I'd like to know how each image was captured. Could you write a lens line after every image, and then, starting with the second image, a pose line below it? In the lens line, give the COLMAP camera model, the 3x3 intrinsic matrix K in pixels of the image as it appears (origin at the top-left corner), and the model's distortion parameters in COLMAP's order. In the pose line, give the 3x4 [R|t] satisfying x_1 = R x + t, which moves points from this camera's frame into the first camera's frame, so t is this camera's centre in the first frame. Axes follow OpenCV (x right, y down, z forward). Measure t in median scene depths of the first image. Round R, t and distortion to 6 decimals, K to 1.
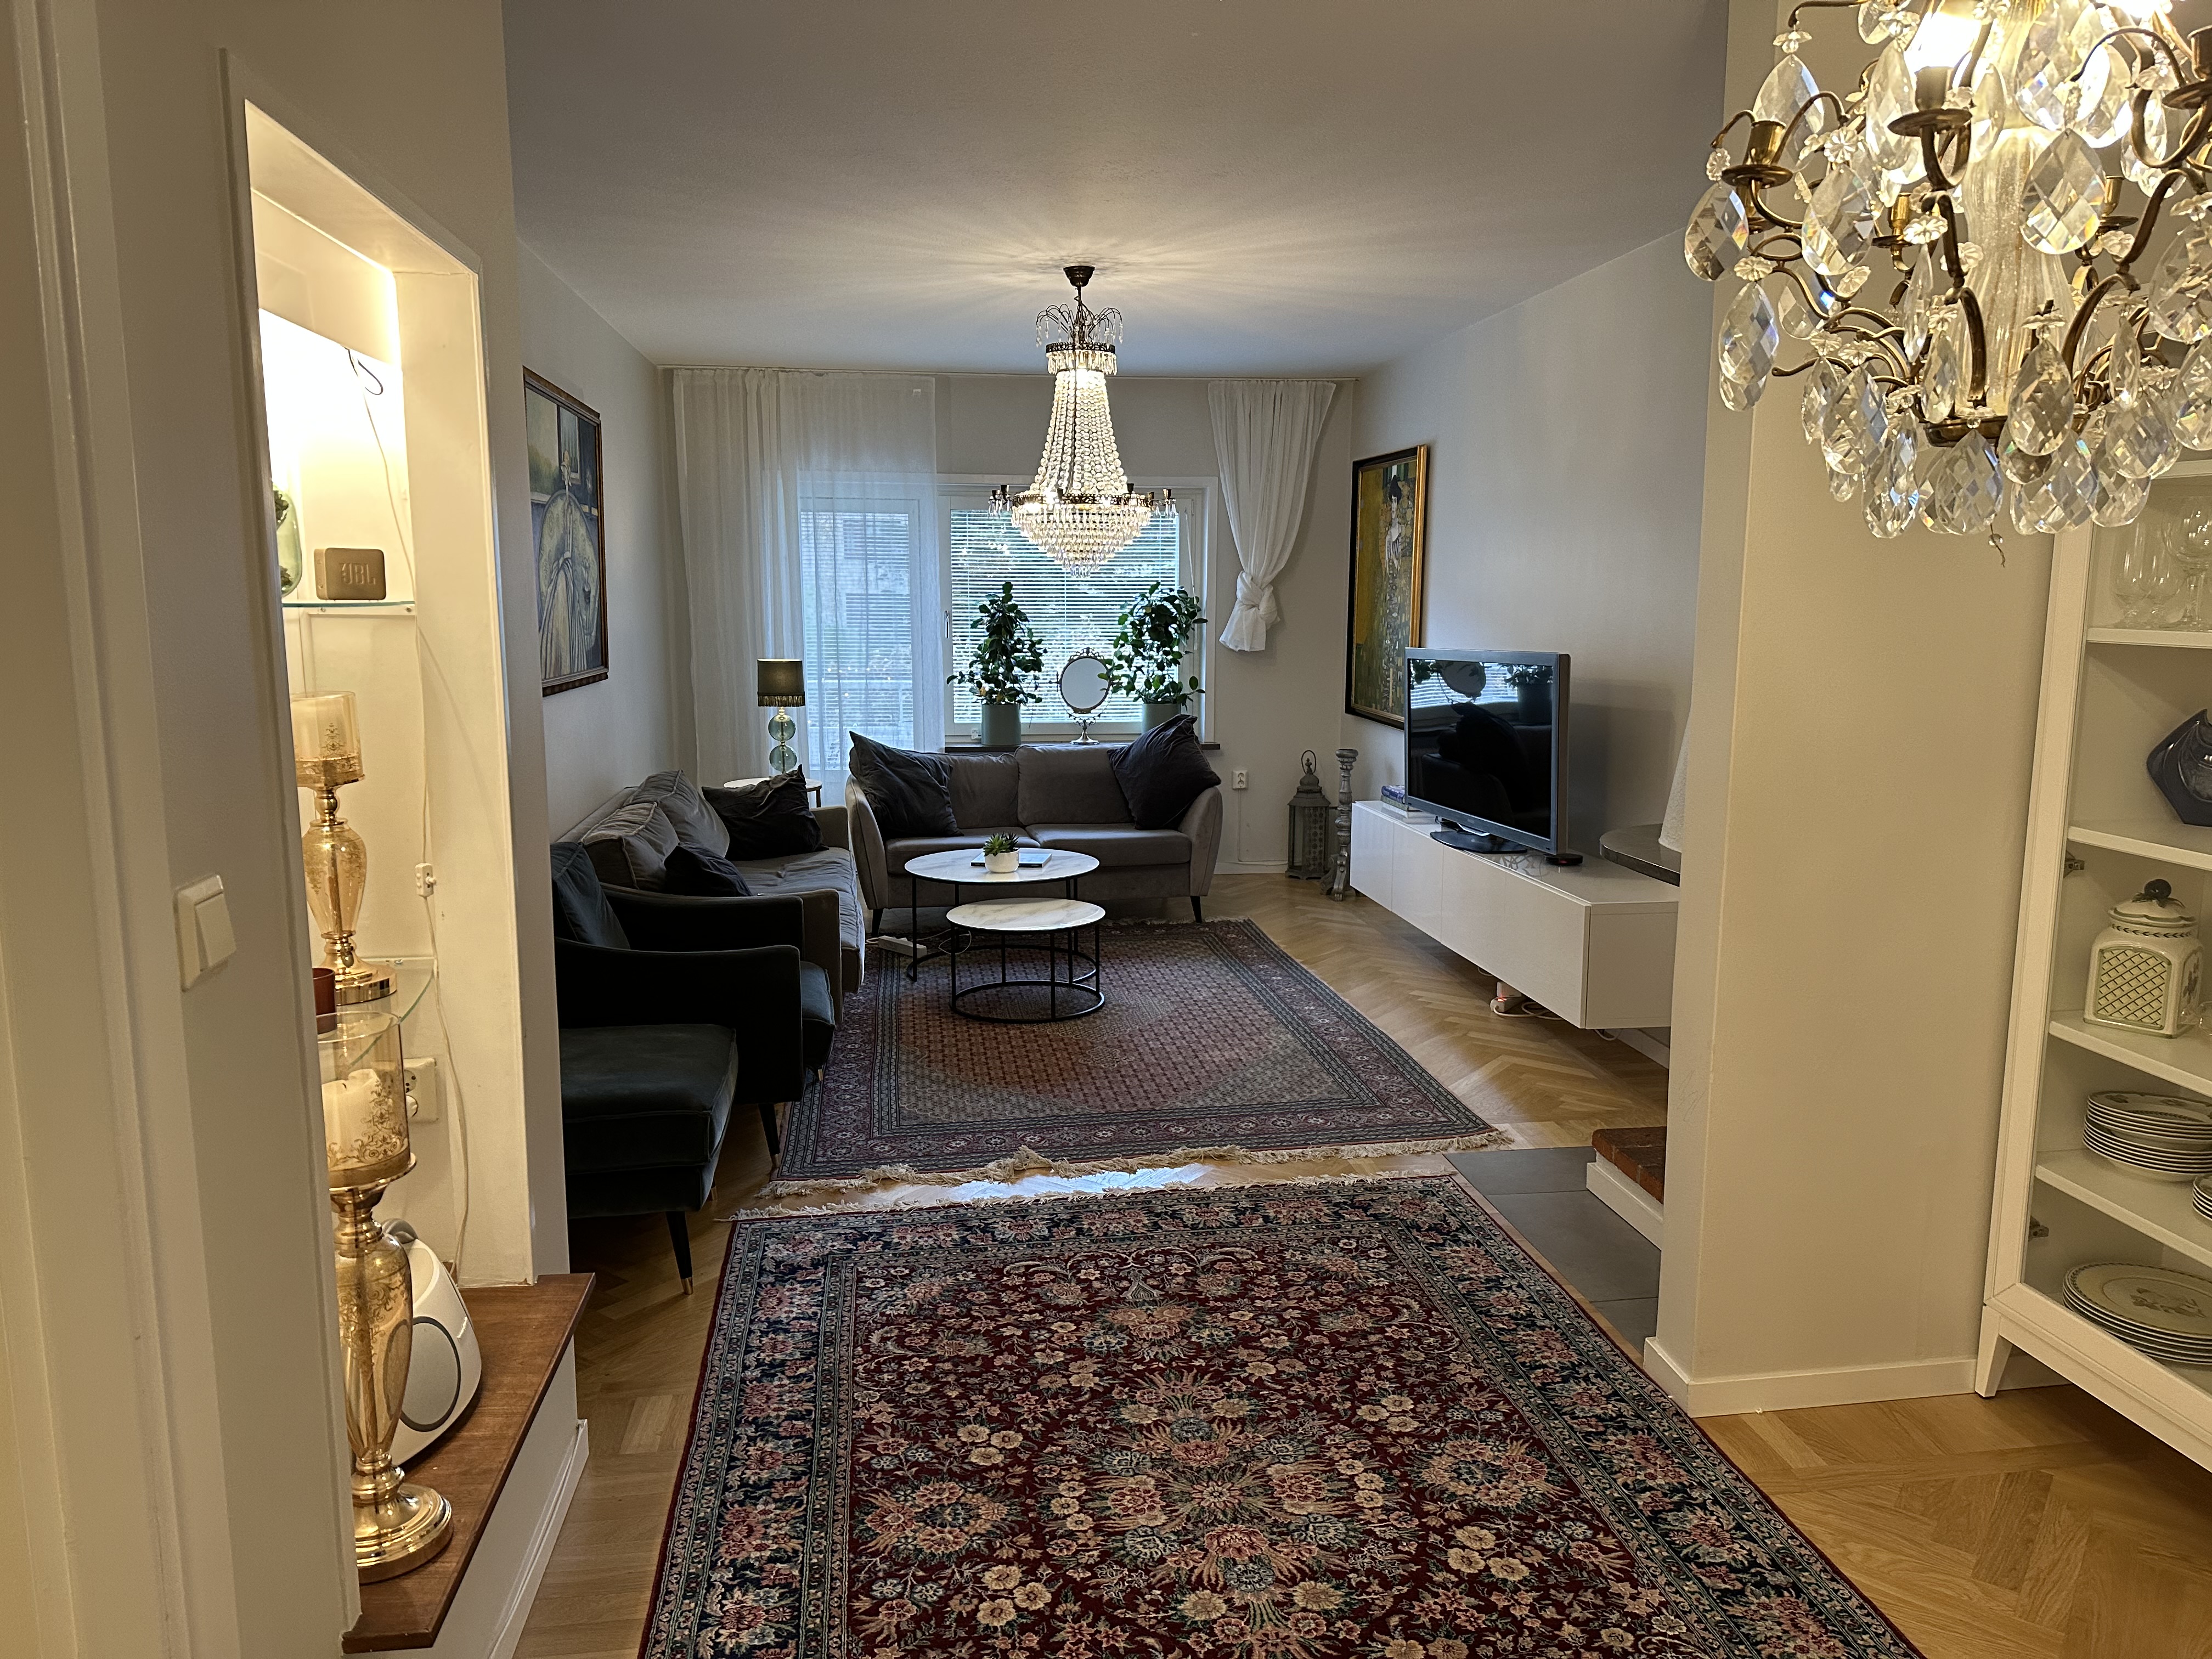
lens RADIAL K [[1546.6, 0, 1103.3], [0, 1546.6, 832.0], [0, 0, 1]] dist [0.005837, -0.006405]
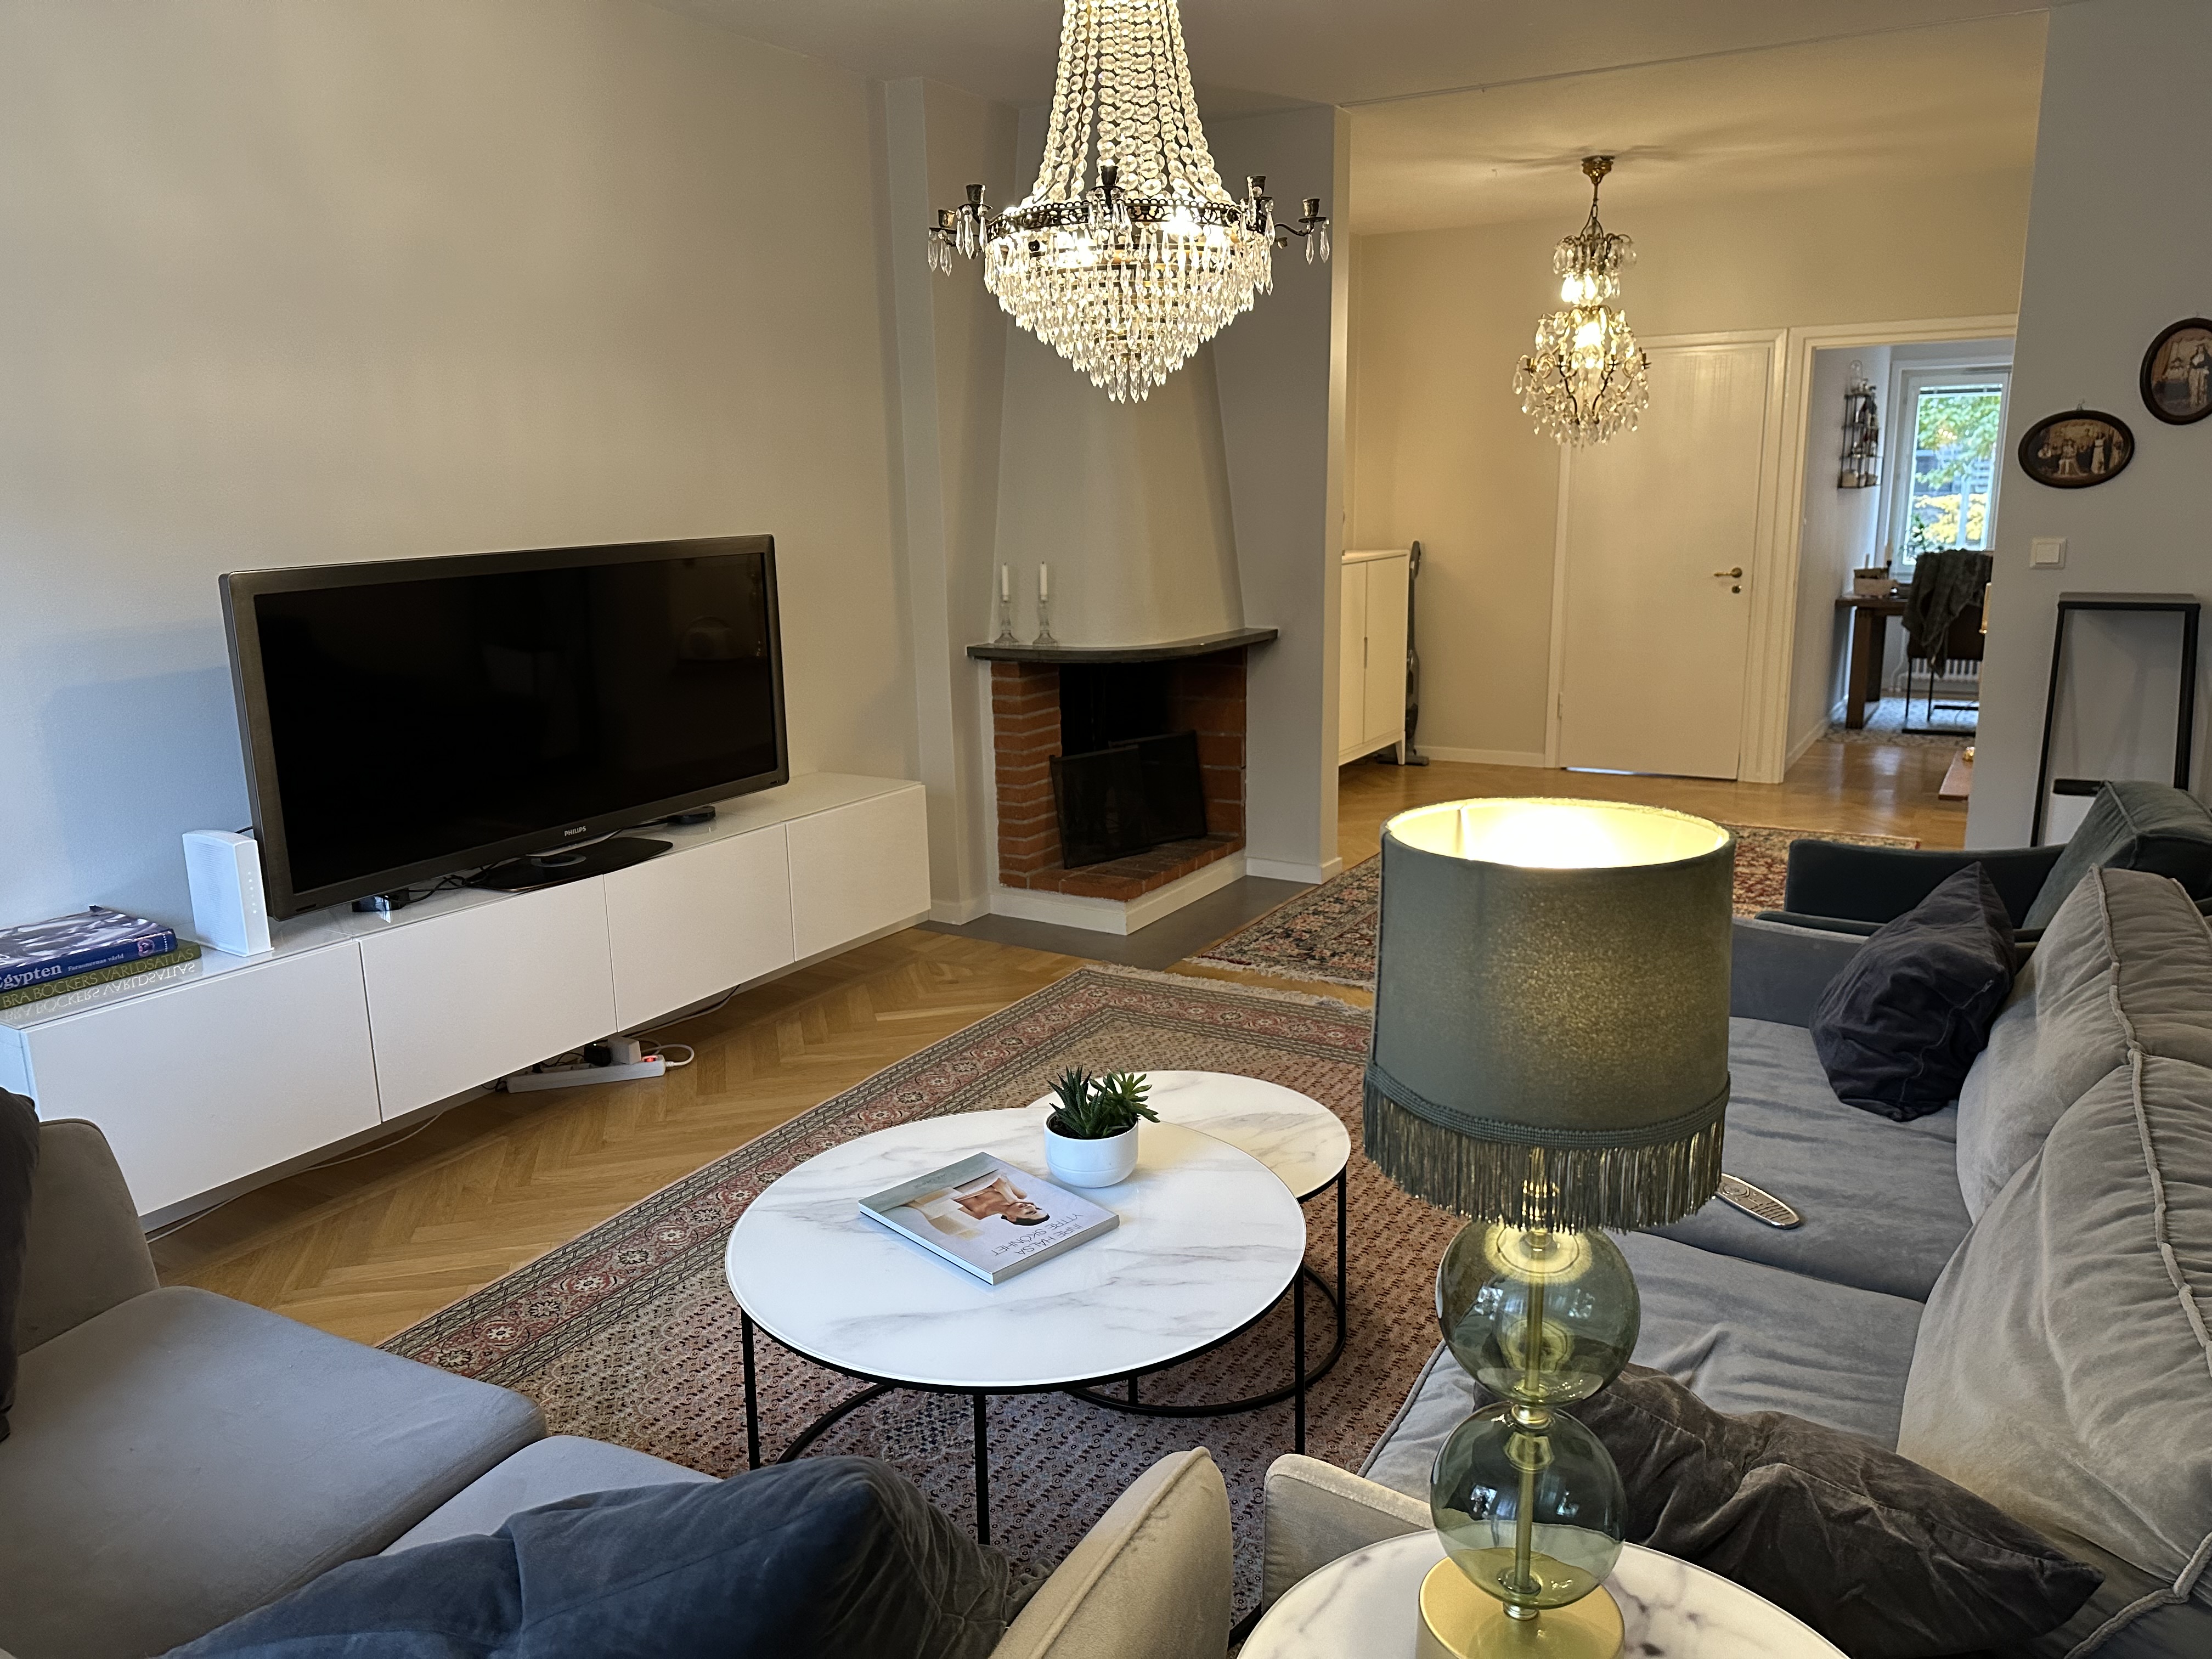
lens RADIAL K [[1546.6, 0, 1106.1], [0, 1546.6, 829.2], [0, 0, 1]] dist [0.005837, -0.006405]
pose [[-0.779617, -0.114812, 0.615642, -0.245286], [0.120408, 0.937230, 0.327263, -0.147578], [-0.614572, 0.329269, -0.716857, 1.051679]]
